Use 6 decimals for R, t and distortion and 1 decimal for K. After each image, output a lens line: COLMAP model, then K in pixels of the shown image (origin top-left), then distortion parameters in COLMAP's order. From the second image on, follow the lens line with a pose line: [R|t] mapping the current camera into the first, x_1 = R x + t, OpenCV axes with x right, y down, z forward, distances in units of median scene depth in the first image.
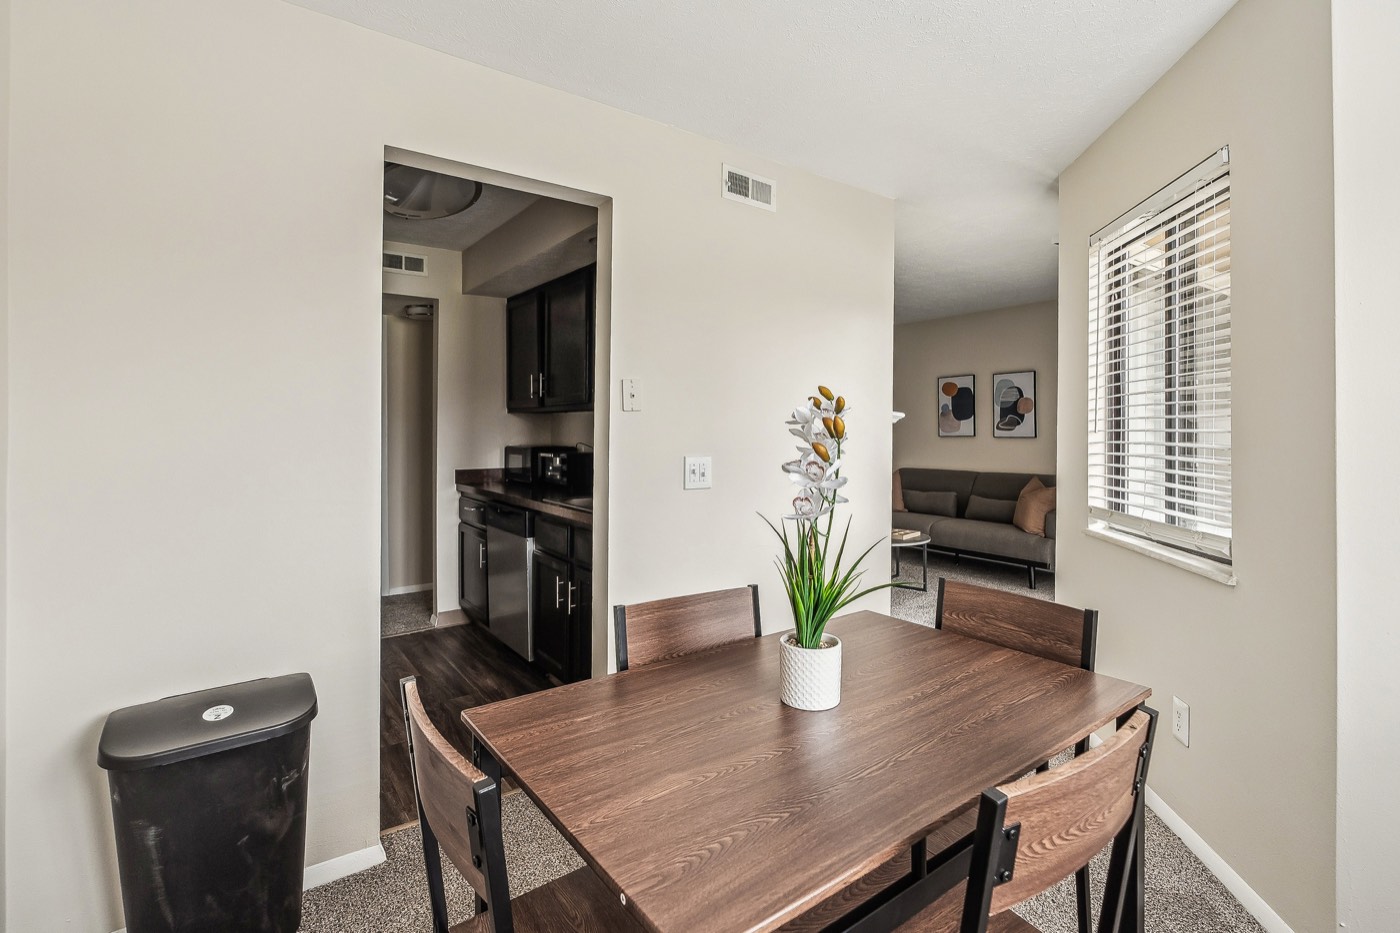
lens RADIAL K [[666.1, 0, 703.4], [0, 666.1, 441.7], [0, 0, 1]] dist [-0.003899, 0.000126]
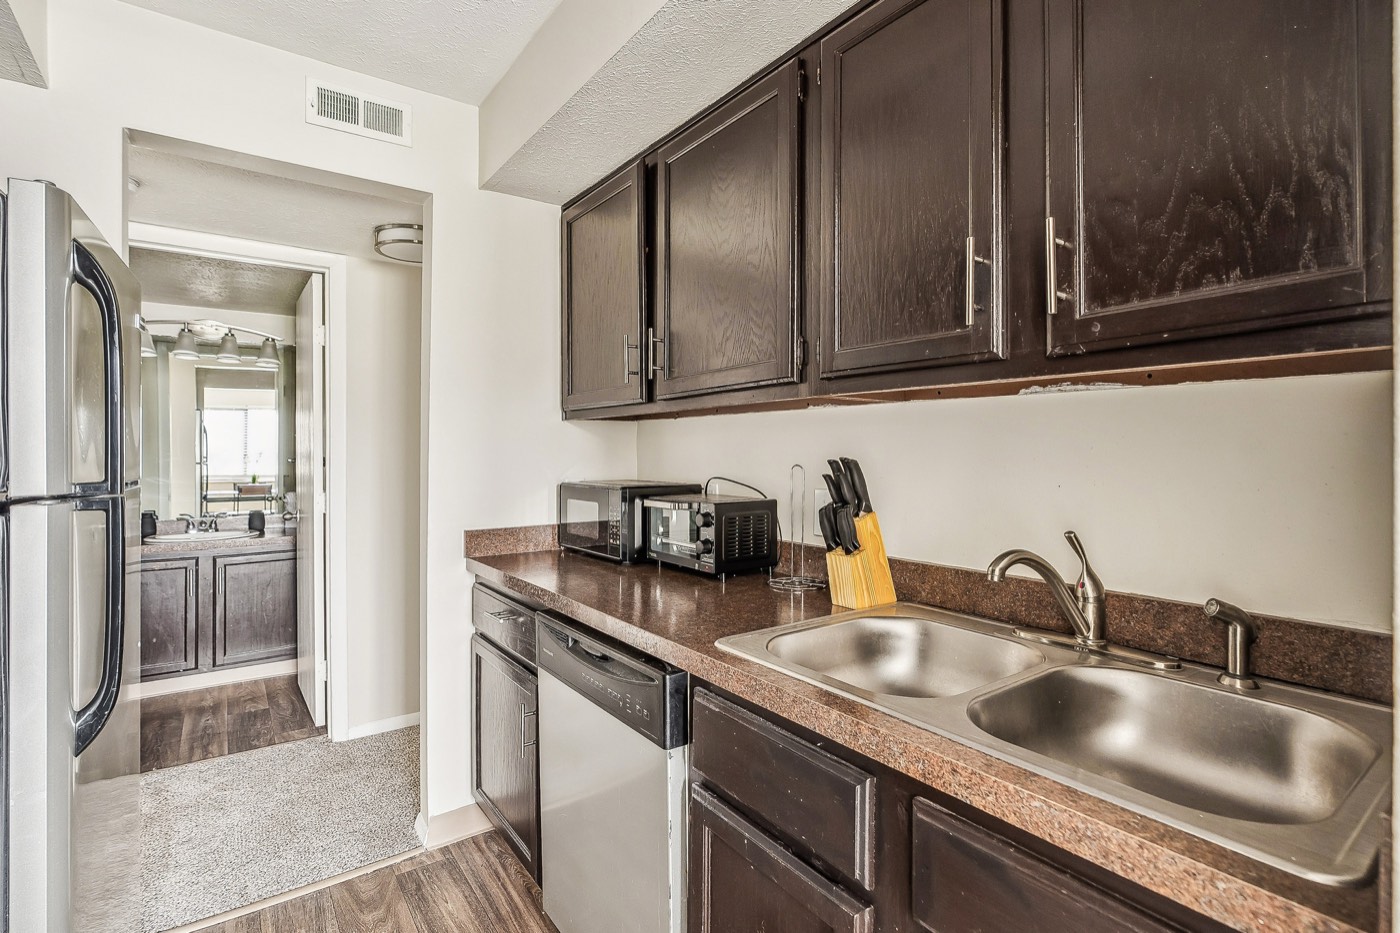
lens RADIAL K [[666.4, 0, 697.8], [0, 666.4, 447.8], [0, 0, 1]] dist [-0.001187, -0.000069]
pose [[0.999890, -0.005823, -0.013664, -0.187221], [0.005514, 0.999730, -0.022555, -0.008509], [0.013791, 0.022478, 0.999652, 0.493078]]
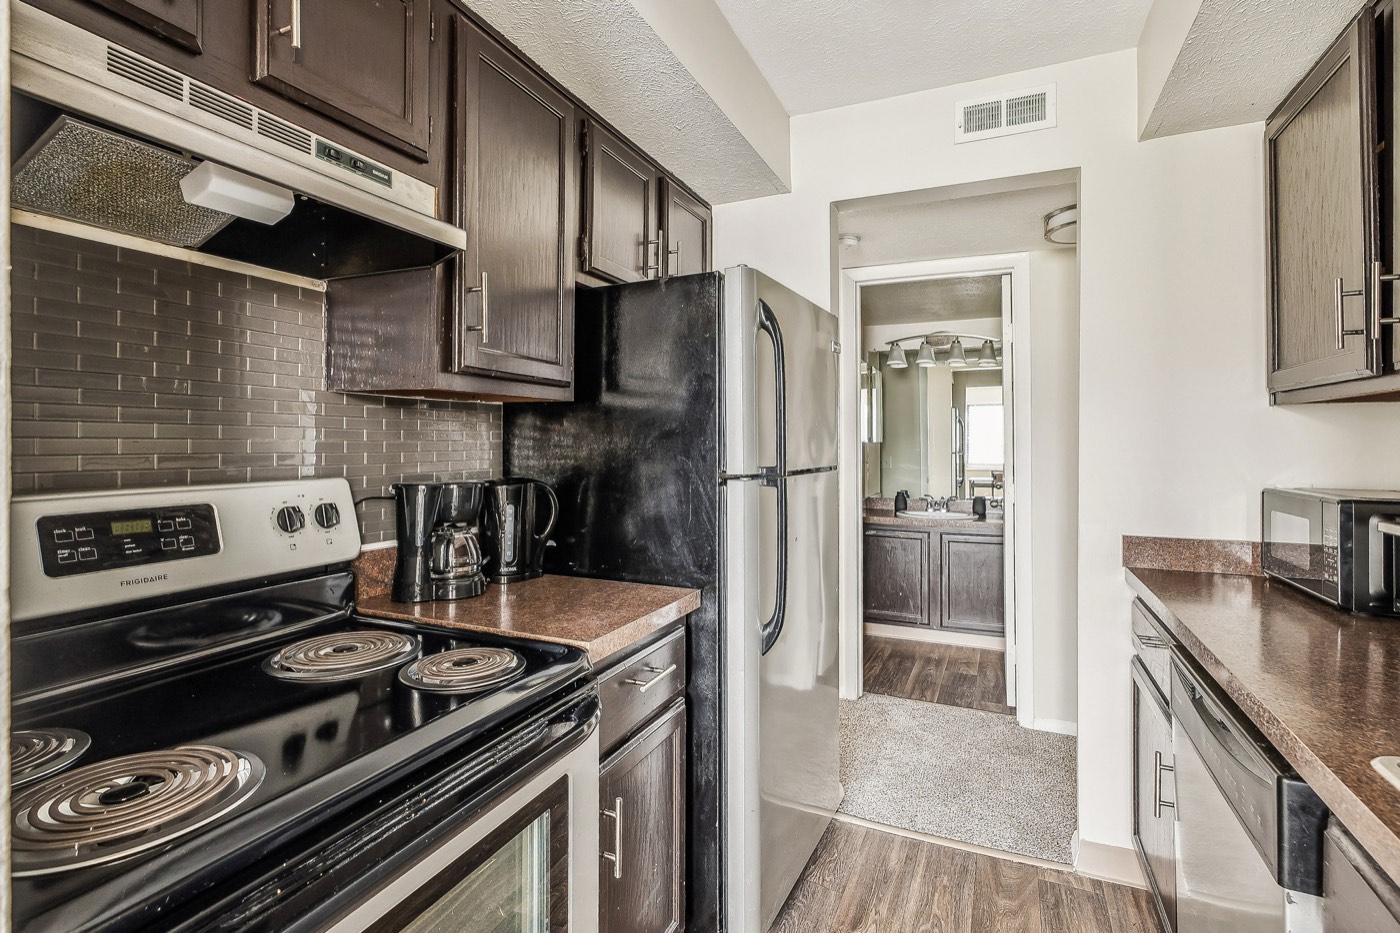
lens RADIAL K [[666.1, 0, 703.4], [0, 666.1, 441.7], [0, 0, 1]] dist [-0.003899, 0.000126]
pose [[0.496180, -0.003308, -0.868213, -0.122769], [-0.015674, 0.999796, -0.012767, -0.010842], [0.868078, 0.019943, 0.496027, 0.533363]]
